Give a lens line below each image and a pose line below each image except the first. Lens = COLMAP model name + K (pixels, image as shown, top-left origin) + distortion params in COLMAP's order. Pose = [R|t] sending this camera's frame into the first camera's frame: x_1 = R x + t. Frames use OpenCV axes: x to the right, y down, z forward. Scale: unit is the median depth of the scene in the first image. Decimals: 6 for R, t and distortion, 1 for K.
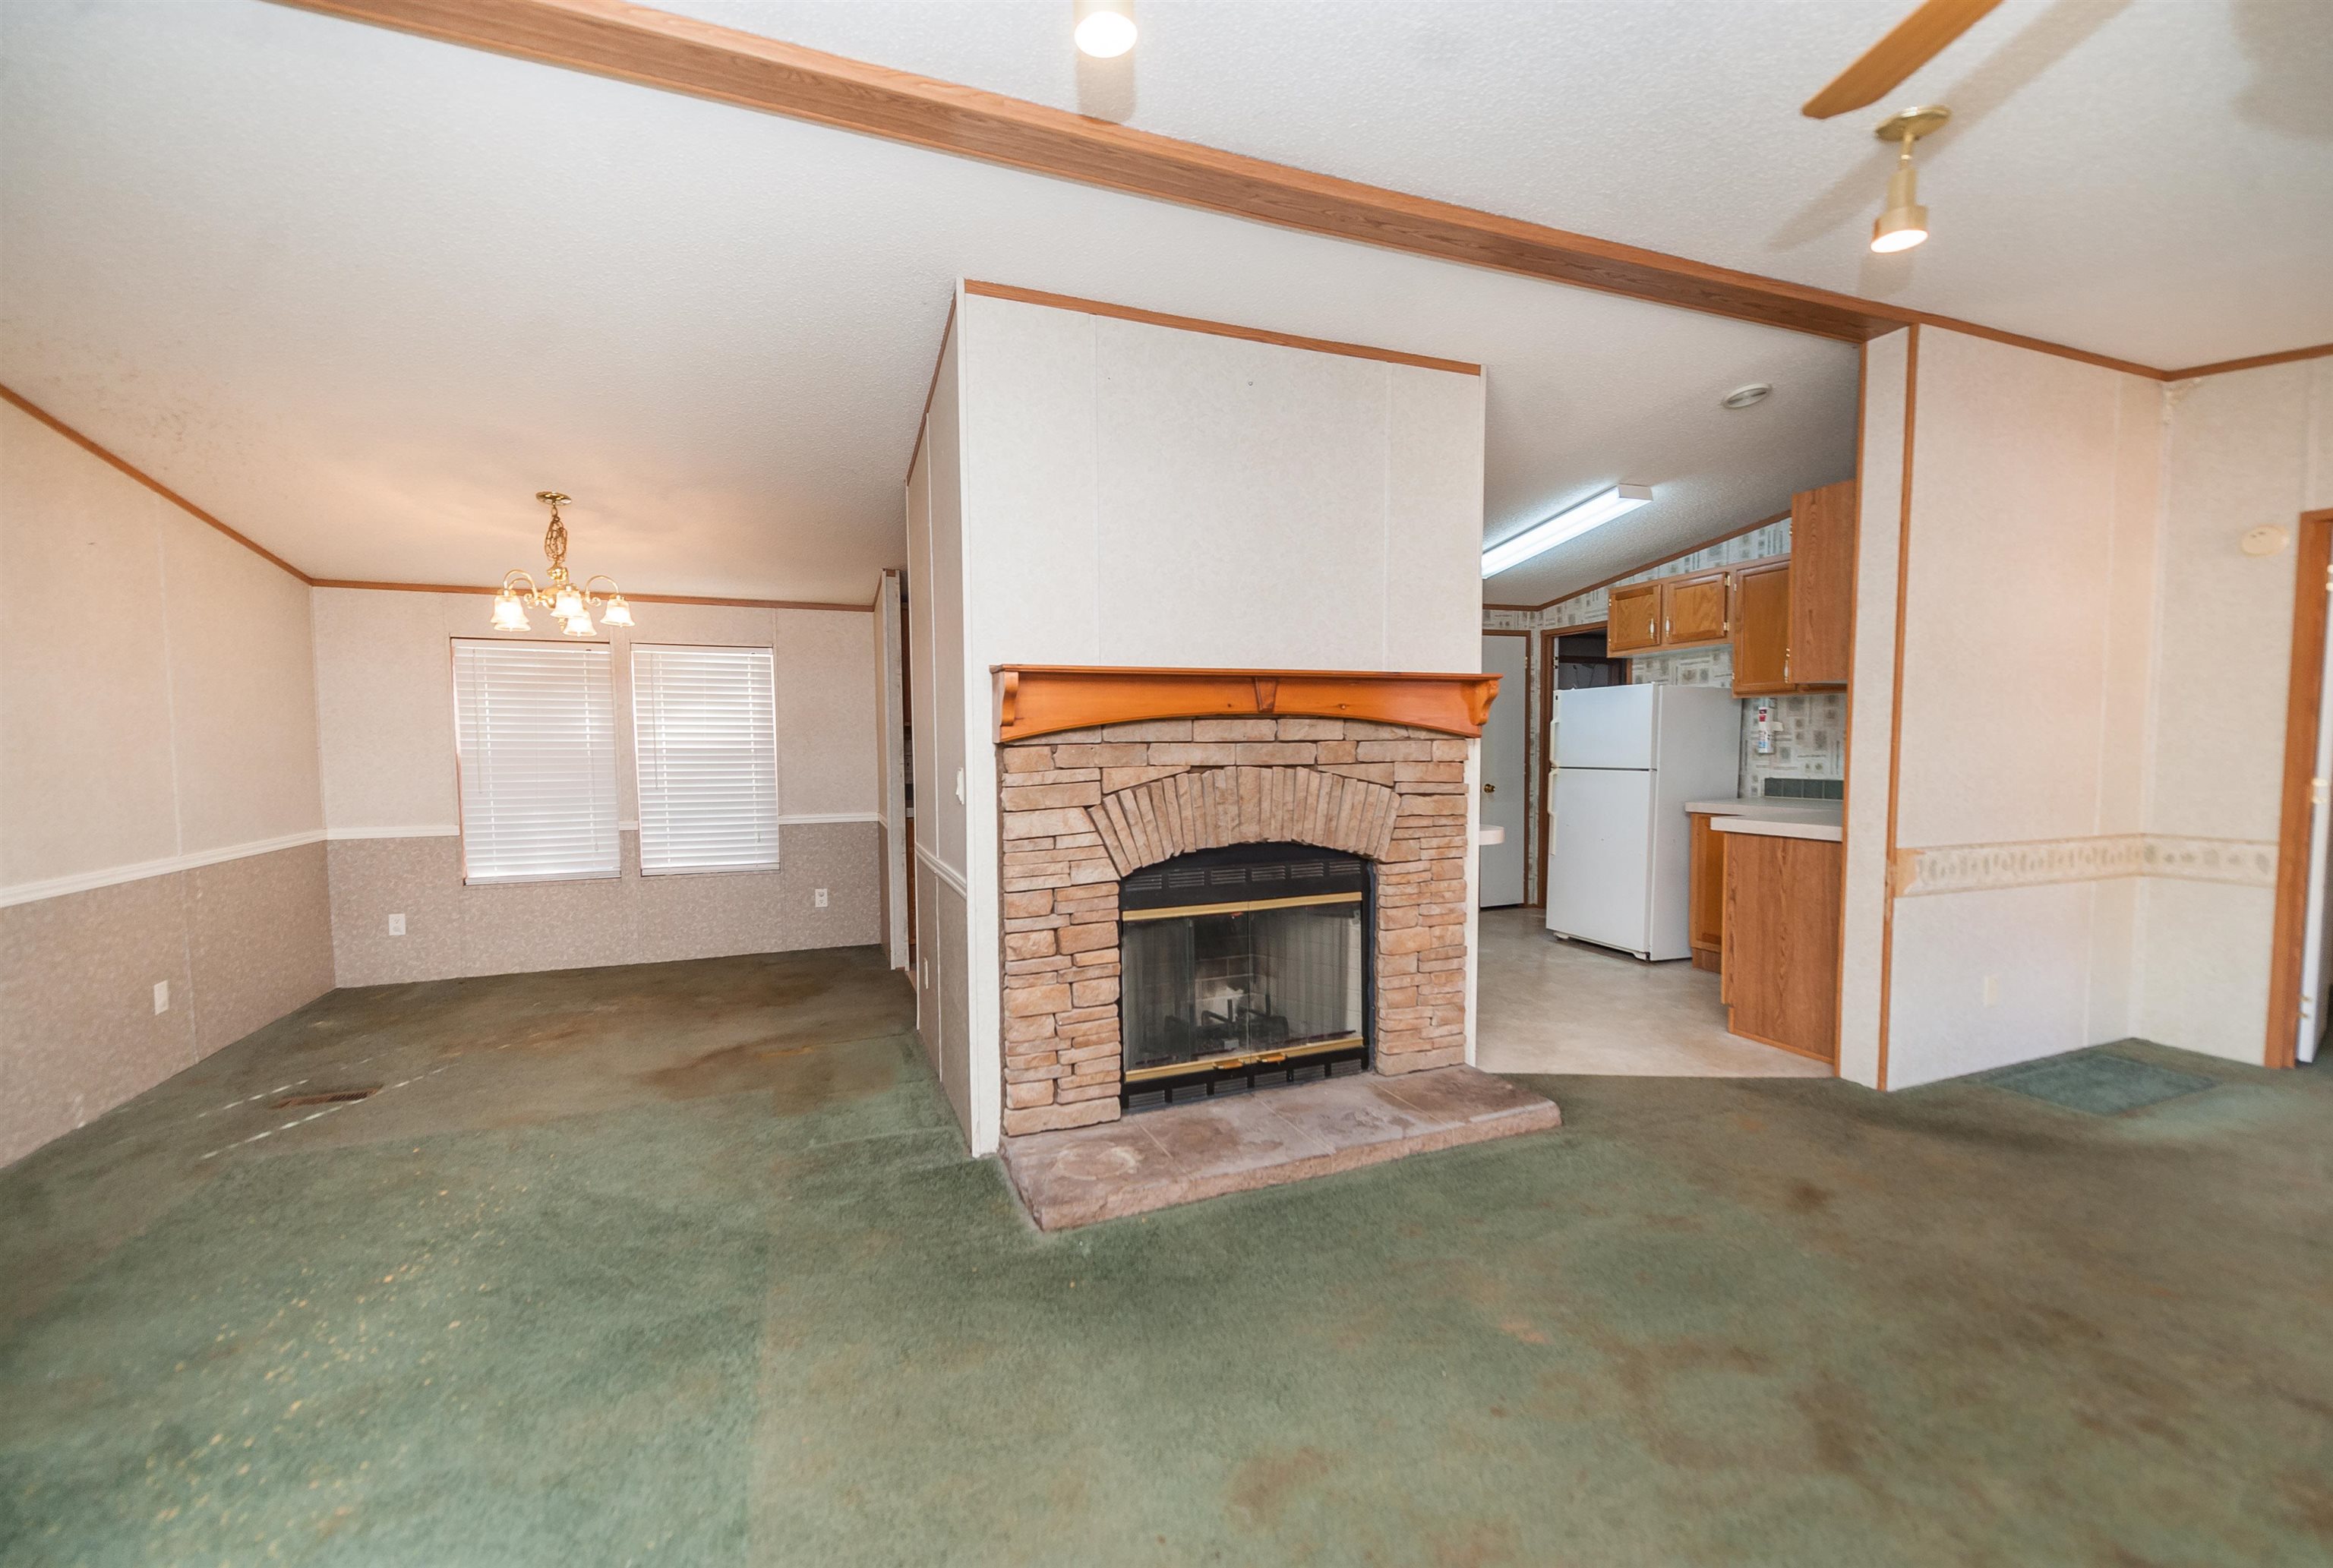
lens RADIAL K [[921.2, 0, 1179.0], [0, 921.2, 791.6], [0, 0, 1]] dist [-0.001675, -0.000426]
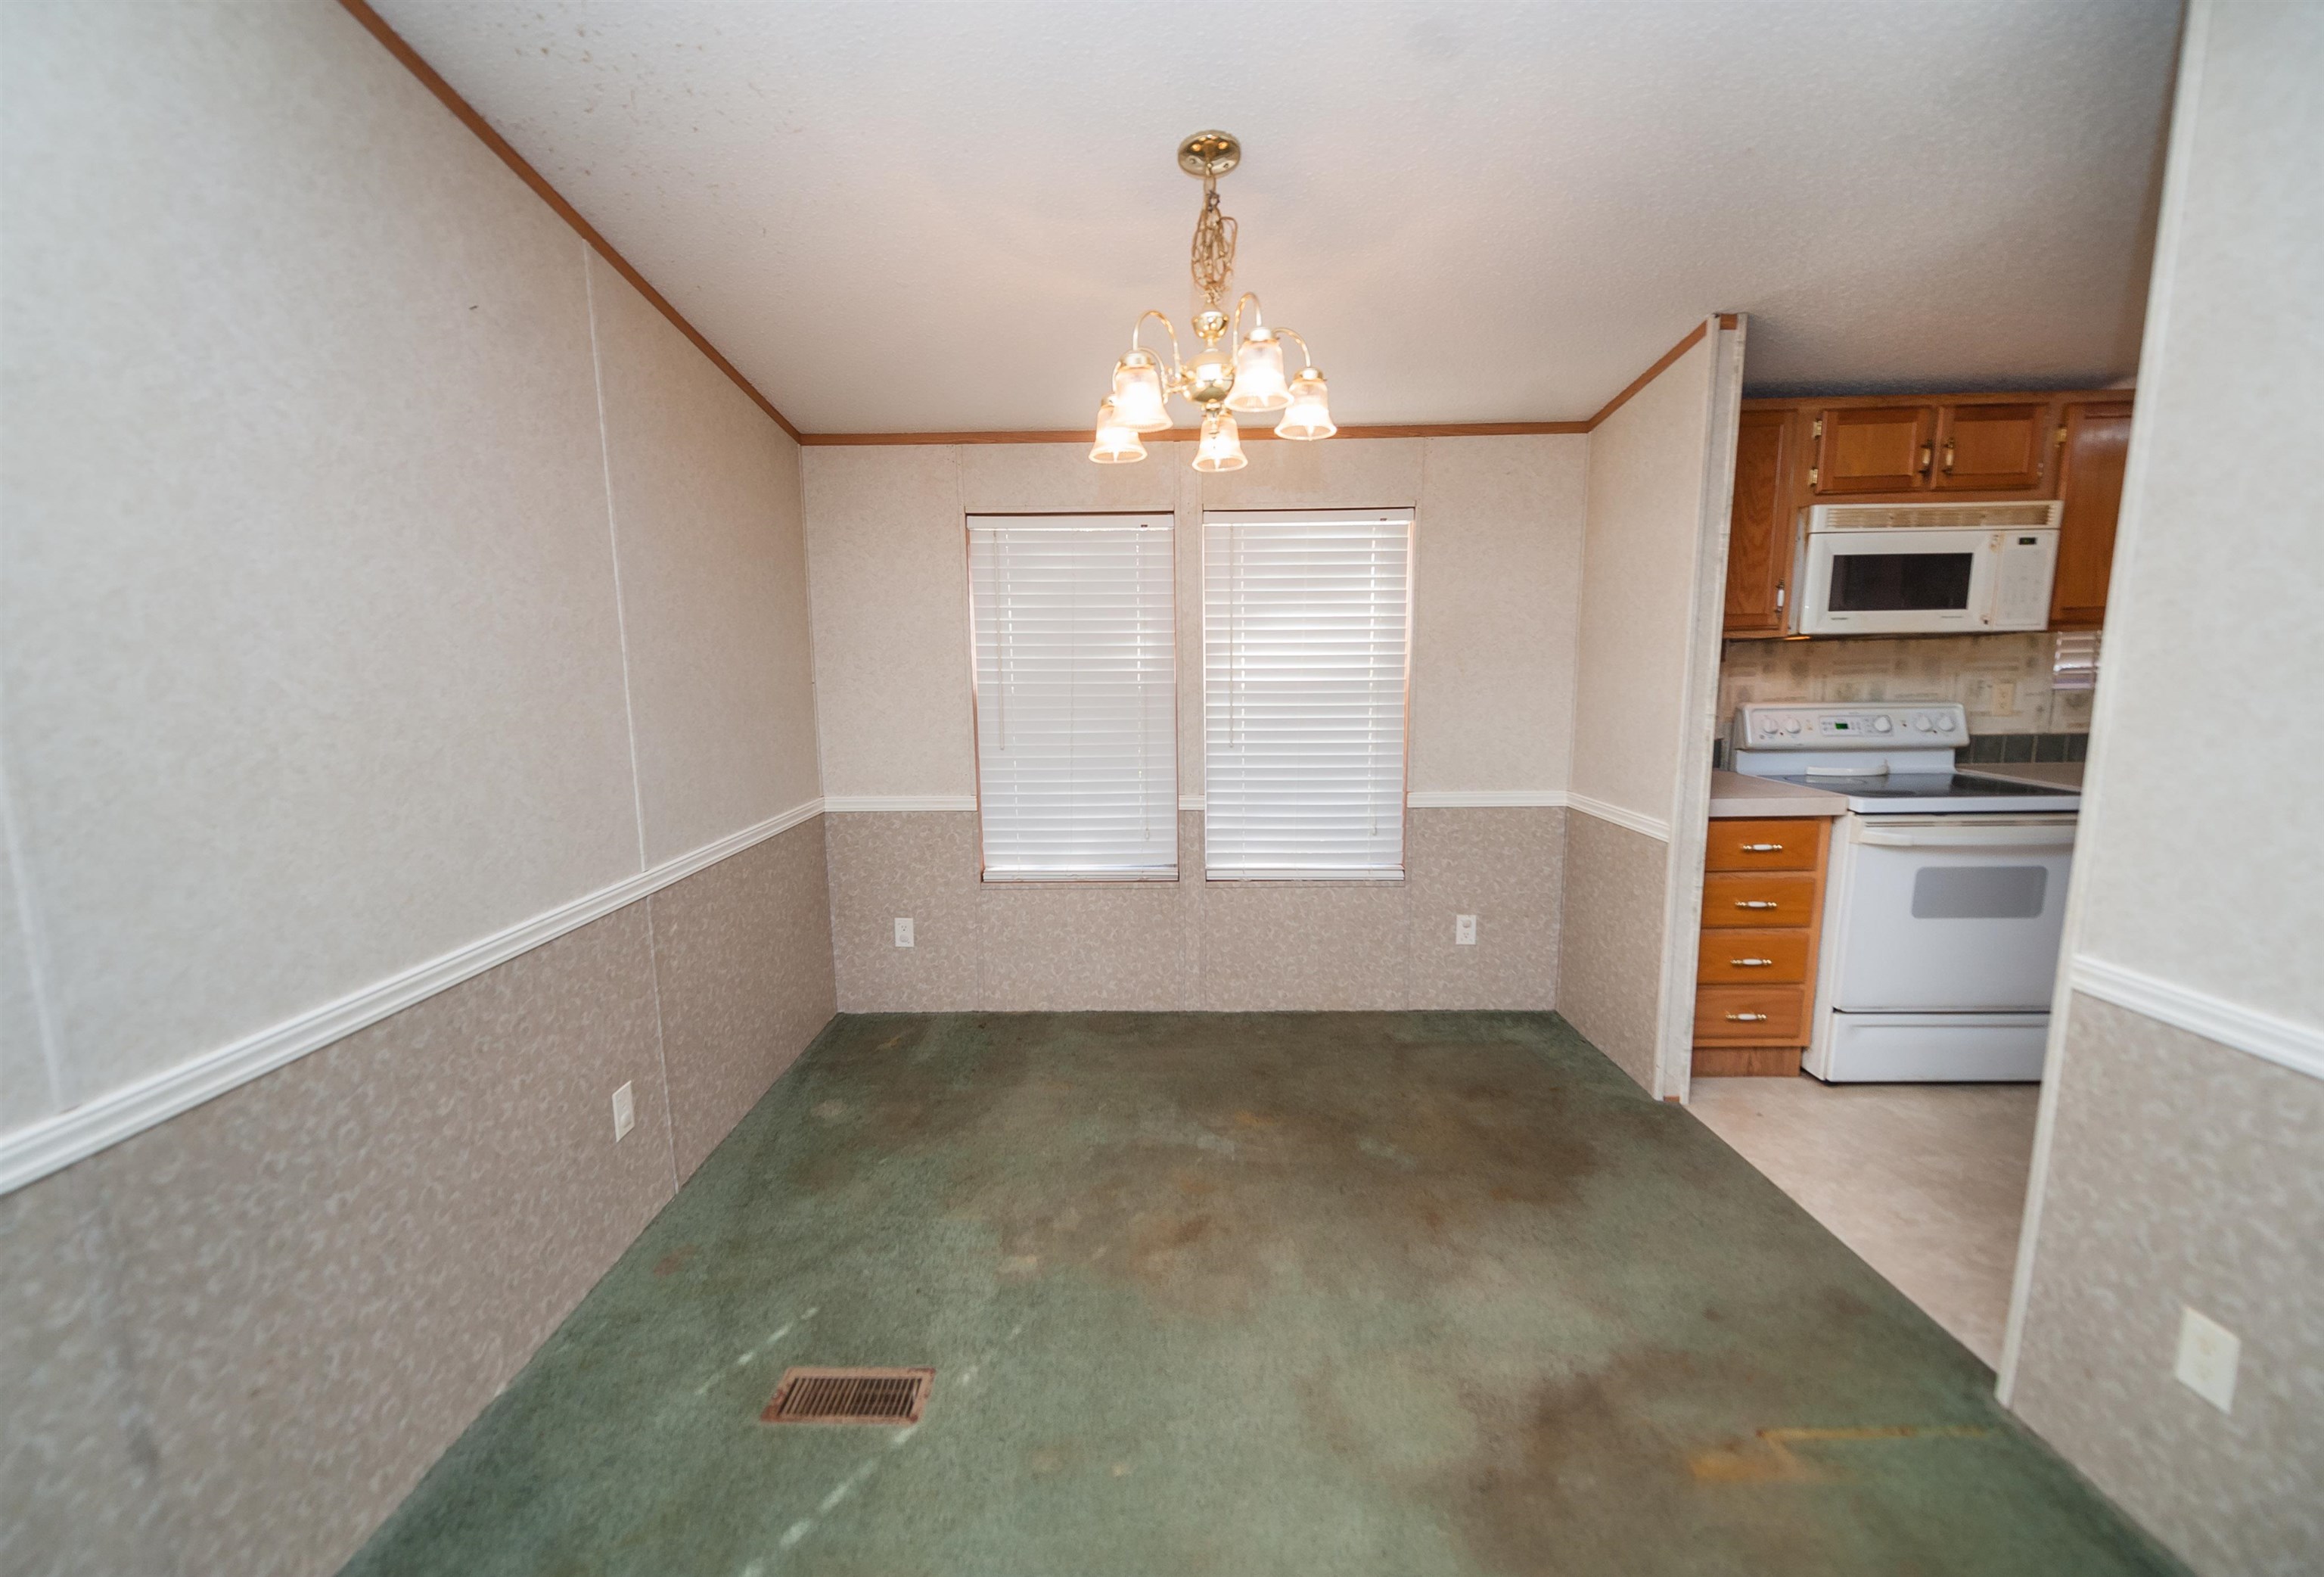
lens RADIAL K [[949.9, 0, 1159.1], [0, 949.9, 792.1], [0, 0, 1]] dist [0.003867, 0.000101]
pose [[0.922493, 0.049041, -0.382886, -0.395779], [-0.014769, 0.995655, 0.091941, -0.034084], [0.385732, -0.079160, 0.919209, 0.412953]]
